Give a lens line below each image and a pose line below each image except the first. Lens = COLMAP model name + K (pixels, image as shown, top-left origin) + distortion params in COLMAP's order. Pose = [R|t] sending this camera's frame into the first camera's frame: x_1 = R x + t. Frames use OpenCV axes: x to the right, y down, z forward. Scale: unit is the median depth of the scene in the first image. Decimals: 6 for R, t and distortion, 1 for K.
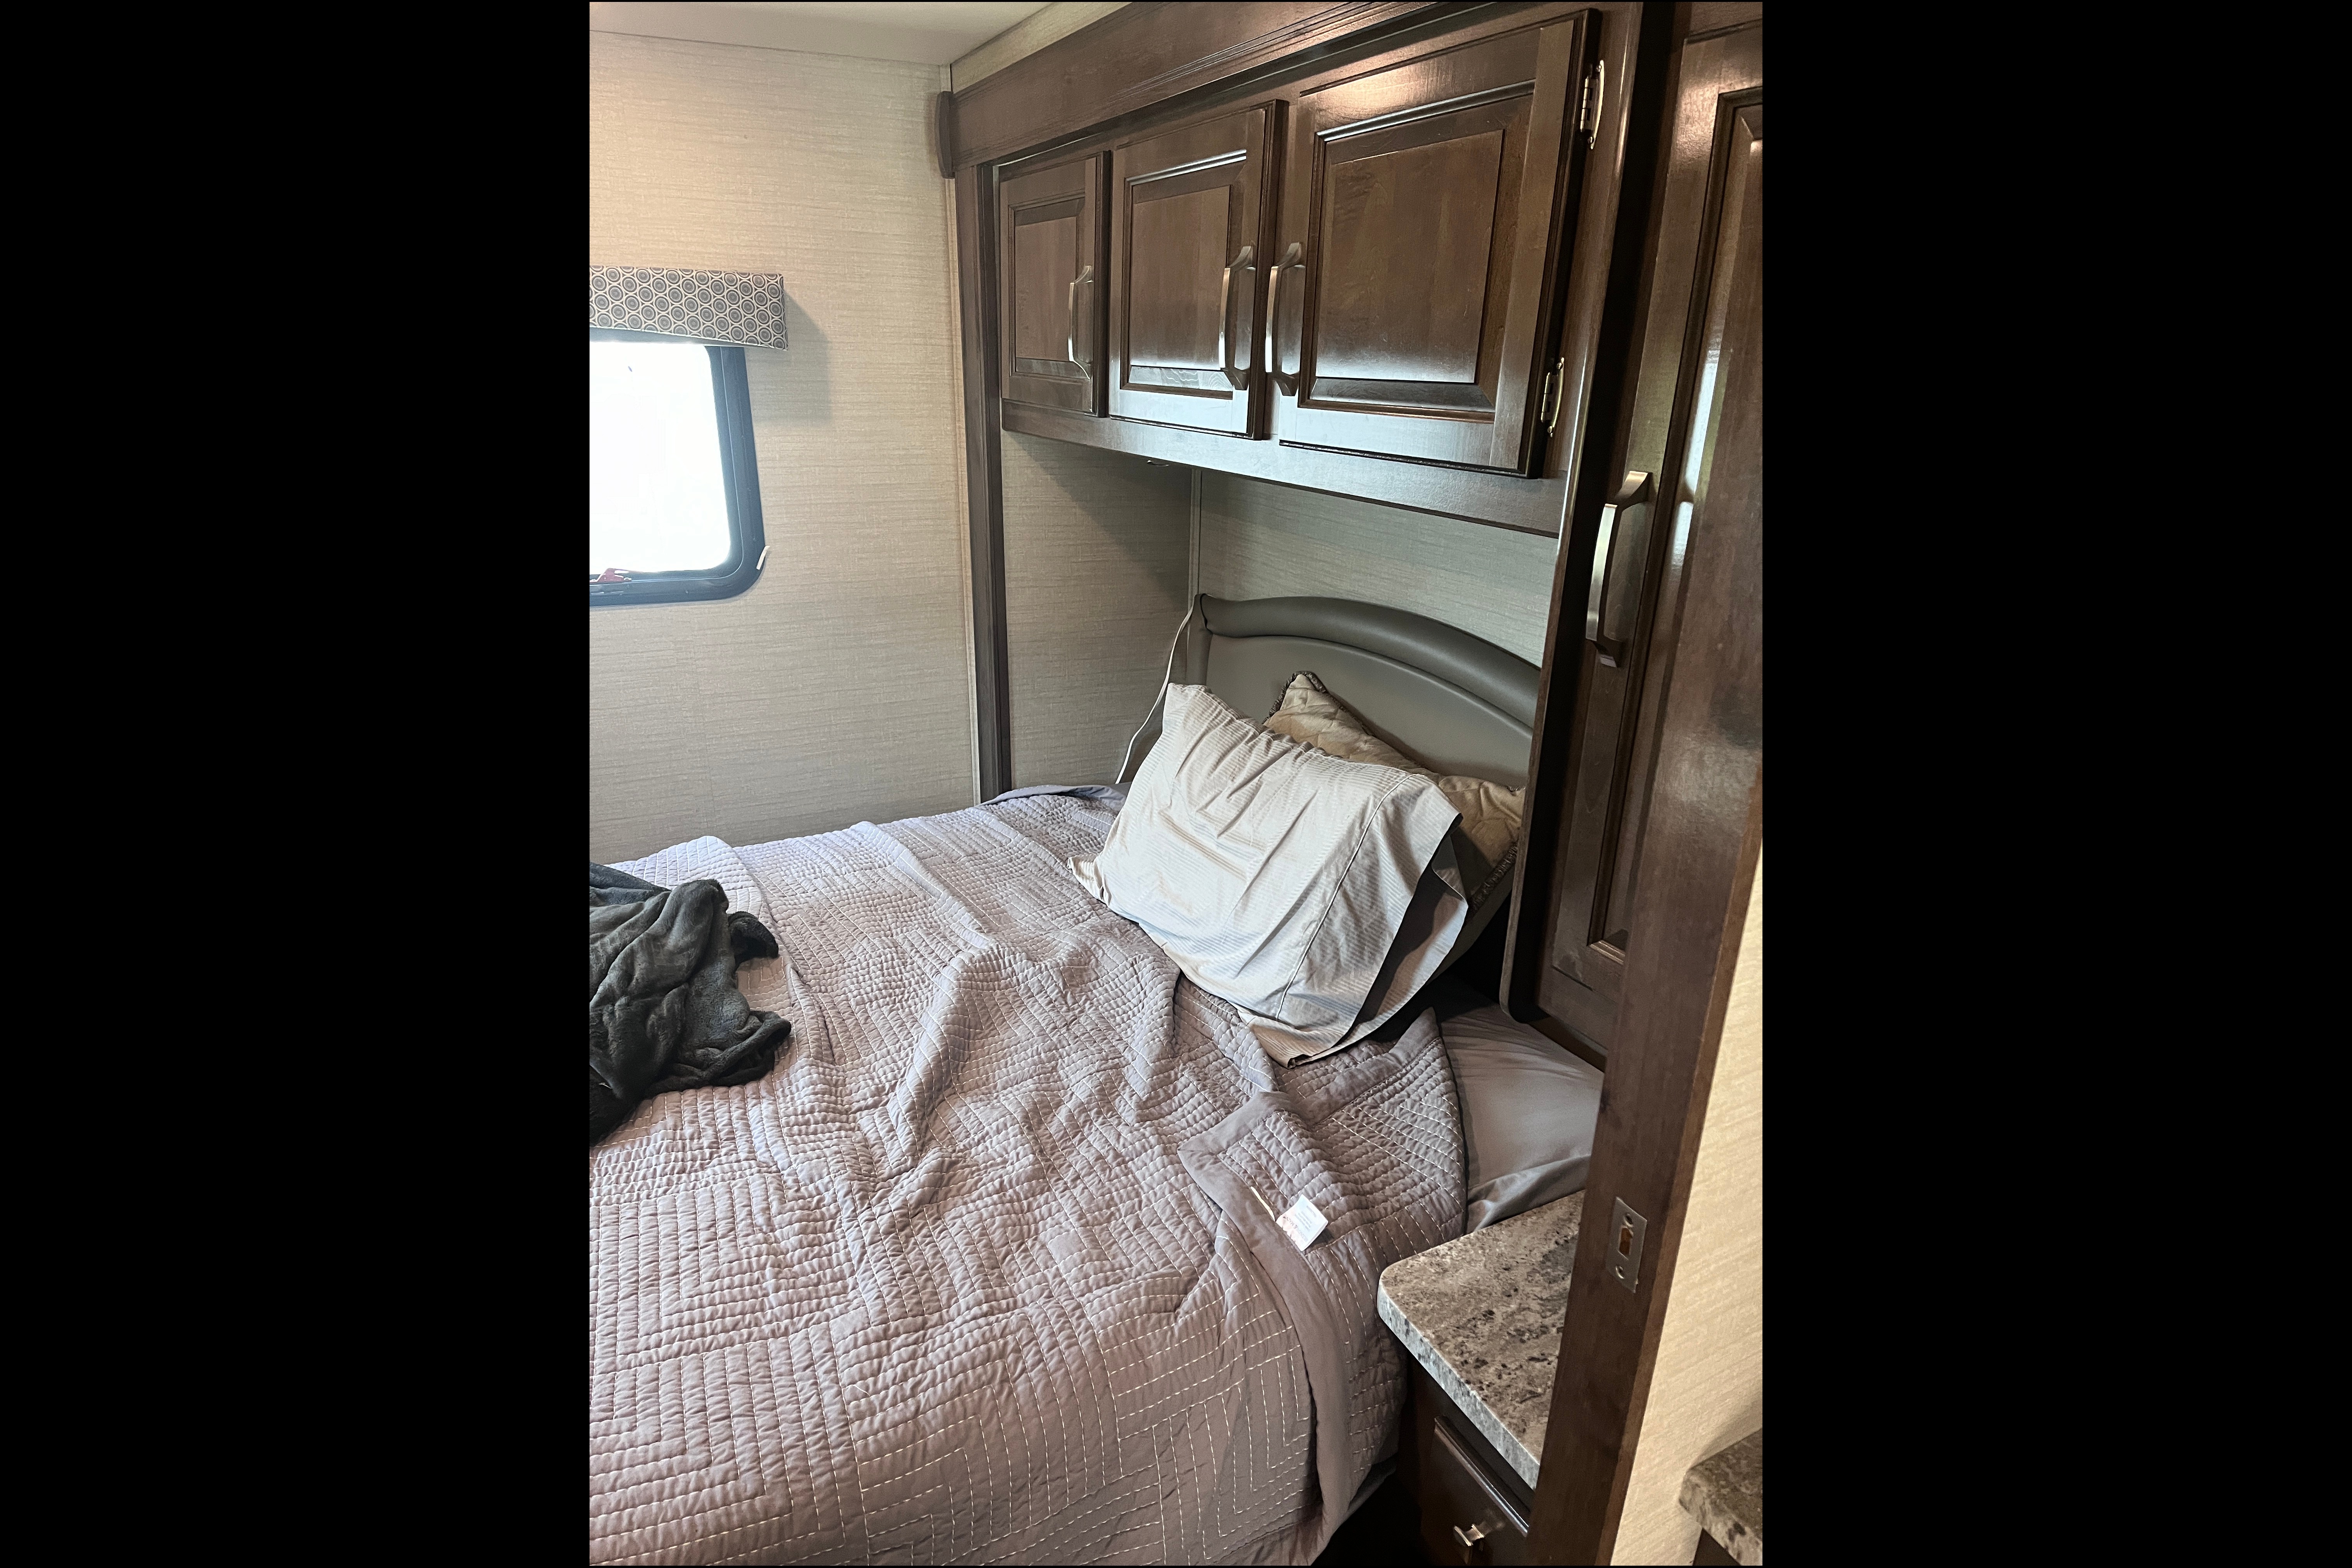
lens RADIAL K [[1182.7, 0, 1176.0], [0, 1182.7, 784.0], [0, 0, 1]] dist [0.032636, -0.000181]
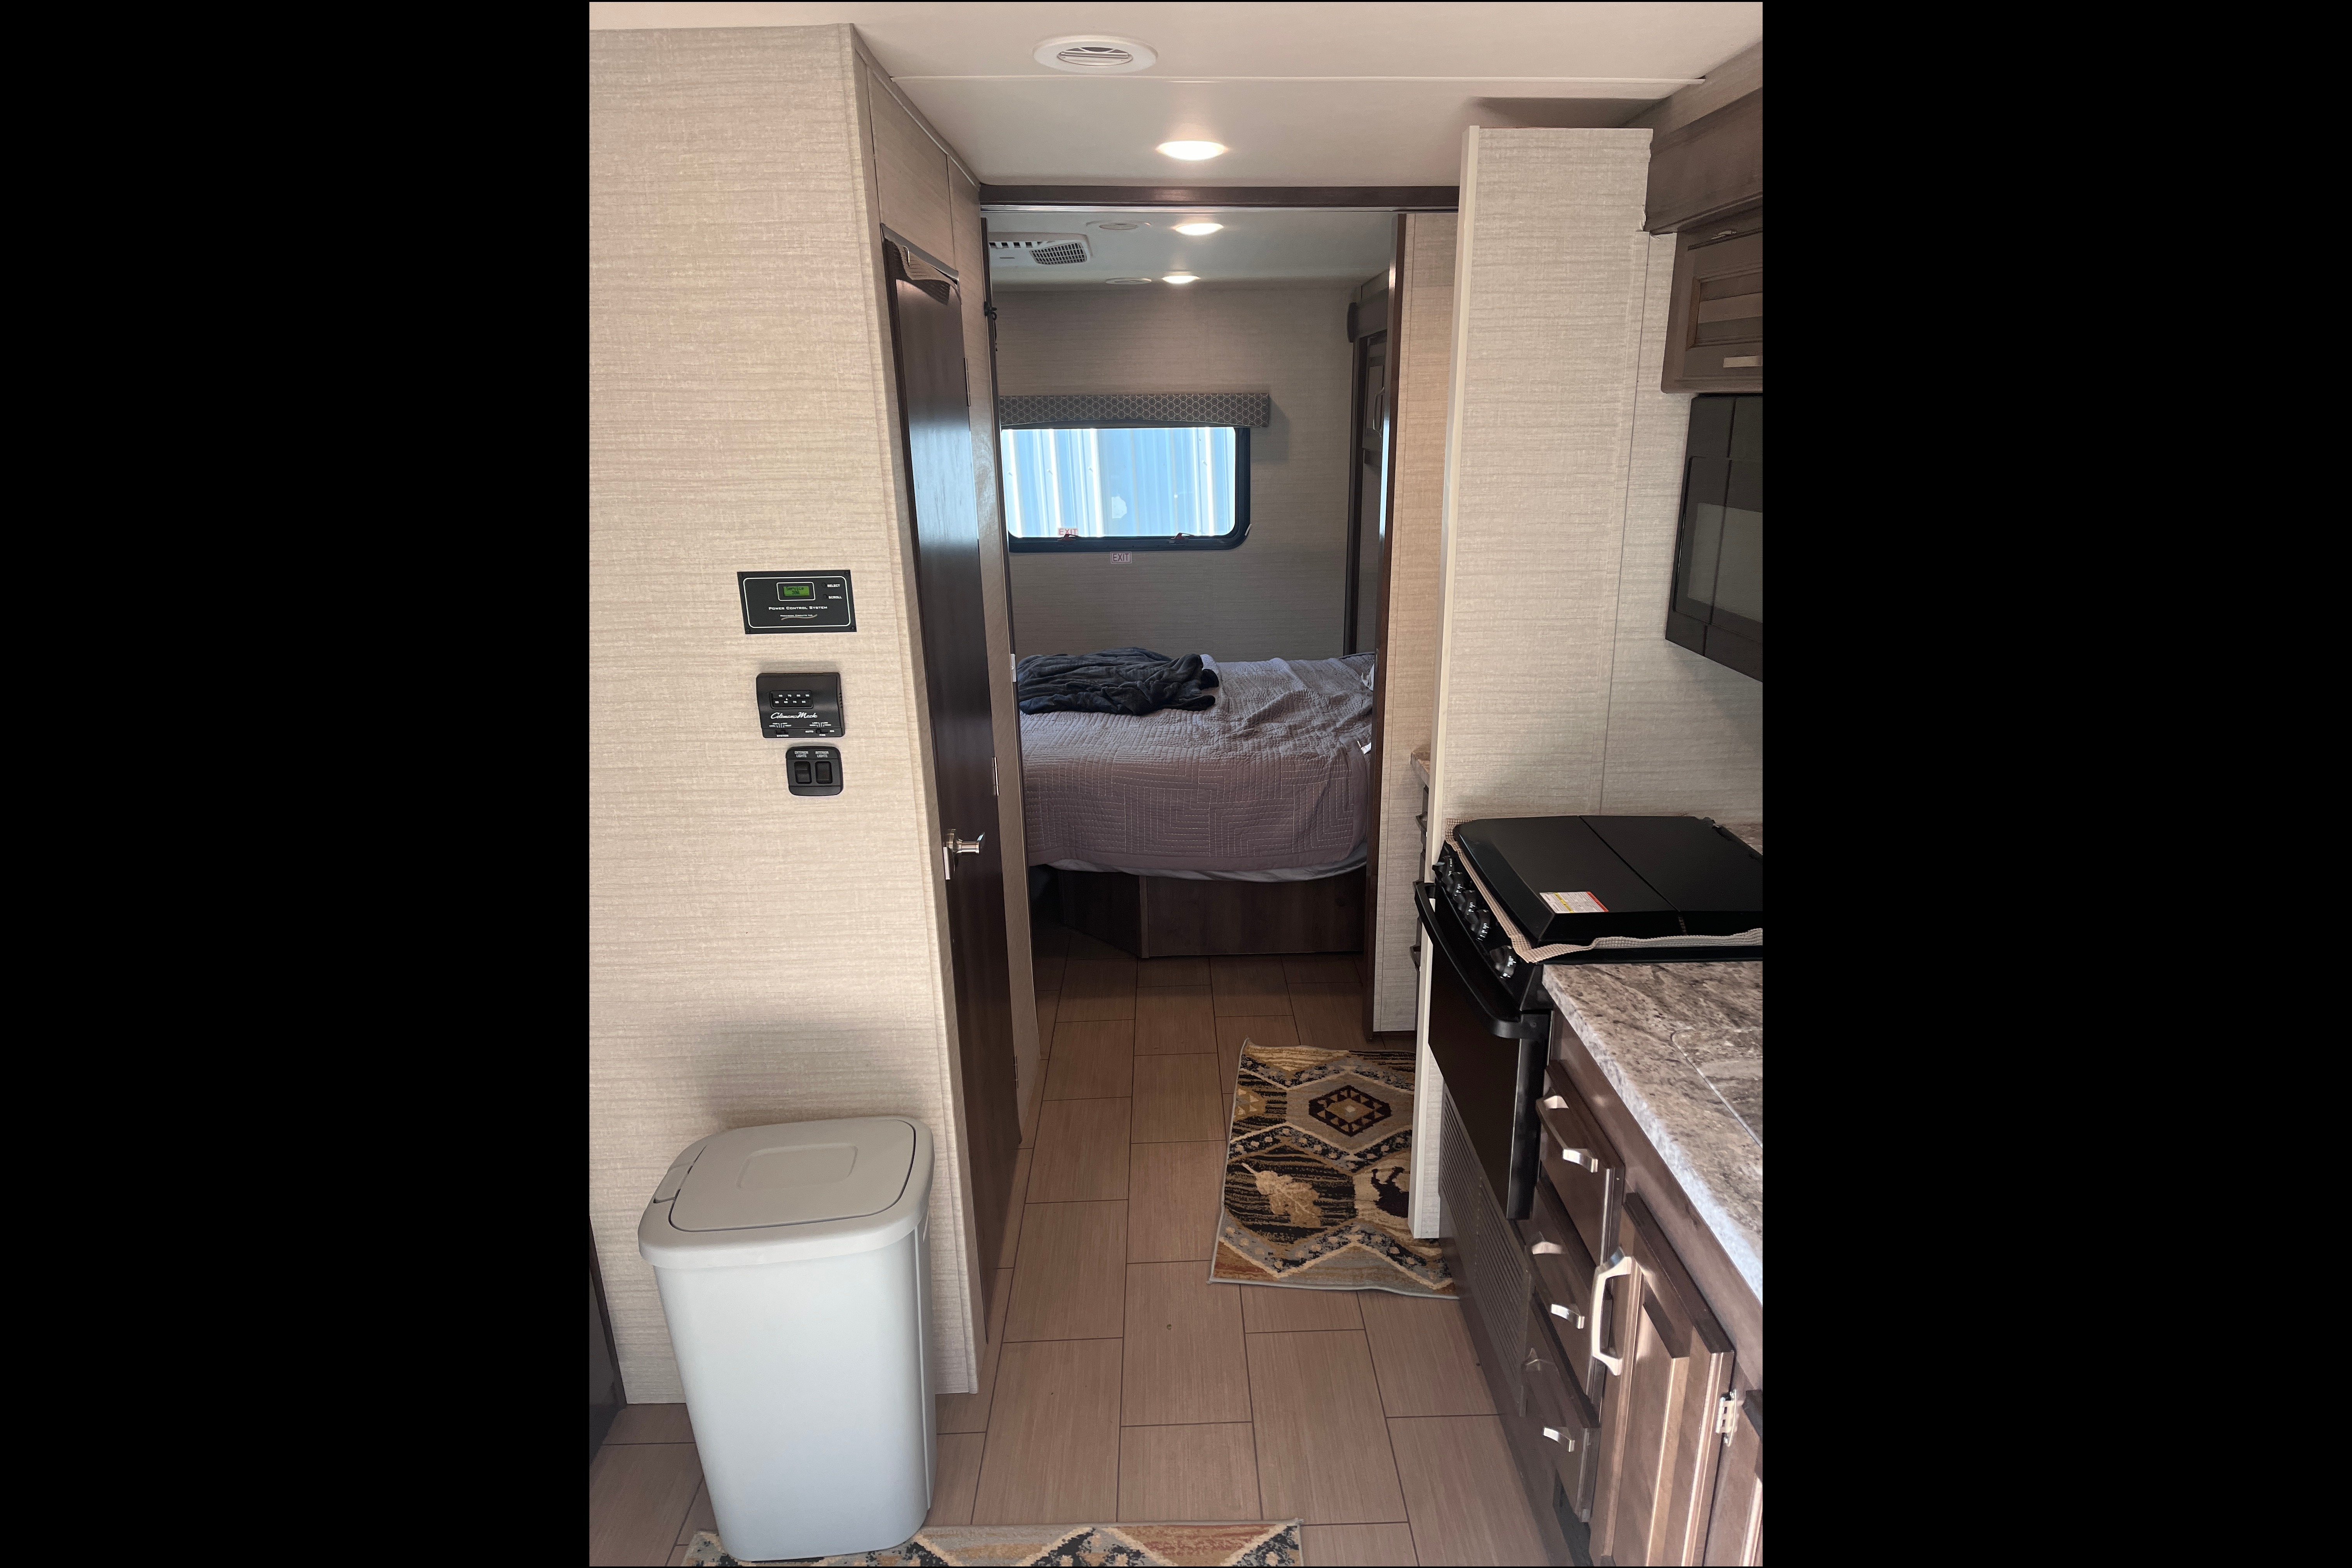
lens RADIAL K [[1182.8, 0, 1176.0], [0, 1182.8, 784.0], [0, 0, 1]] dist [0.032636, -0.000181]
pose [[0.891428, 0.103879, -0.441096, 0.635114], [-0.123527, 0.992213, -0.015973, 0.383384], [0.436002, 0.068726, 0.897318, -1.108525]]
